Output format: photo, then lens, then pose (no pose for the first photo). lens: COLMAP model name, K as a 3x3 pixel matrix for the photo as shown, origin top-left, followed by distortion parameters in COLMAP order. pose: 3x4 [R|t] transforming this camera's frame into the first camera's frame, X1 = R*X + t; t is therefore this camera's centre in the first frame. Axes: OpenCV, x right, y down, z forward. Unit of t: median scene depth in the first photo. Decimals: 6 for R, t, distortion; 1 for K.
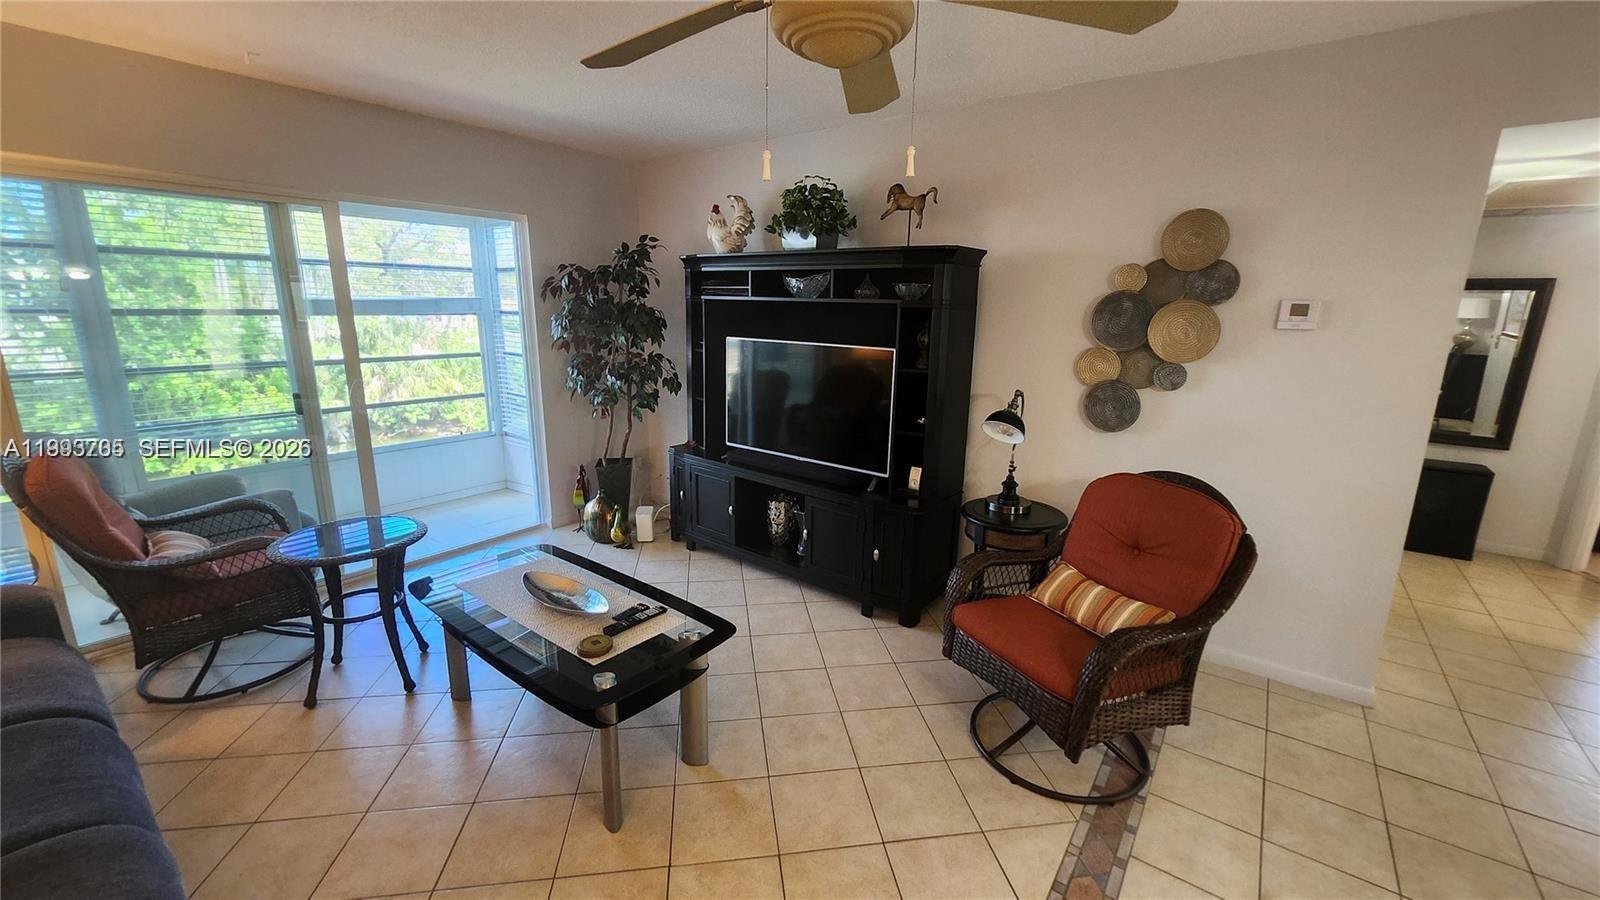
lens RADIAL K [[634.1, 0, 807.6], [0, 634.1, 446.0], [0, 0, 1]] dist [-0.002072, 0.000343]
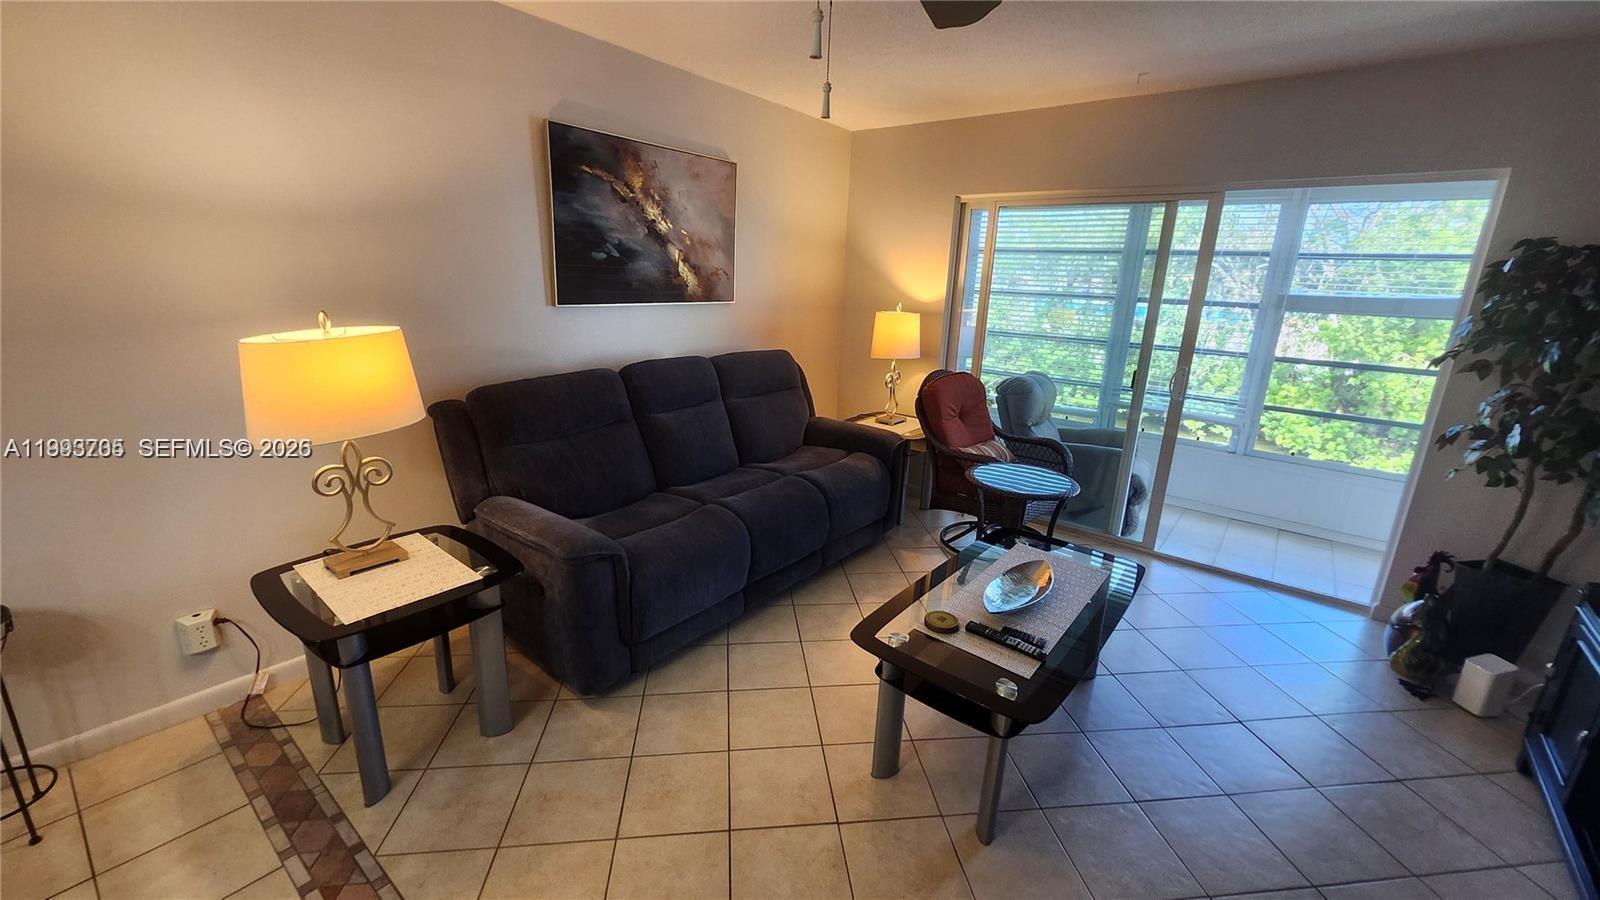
lens RADIAL K [[634.1, 0, 808.9], [0, 634.1, 455.4], [0, 0, 1]] dist [-0.002072, 0.000343]
pose [[-0.010429, 0.256851, -0.966395, 0.253156], [-0.254084, 0.934047, 0.250995, -0.058434], [0.967126, 0.248163, 0.055521, 0.300087]]
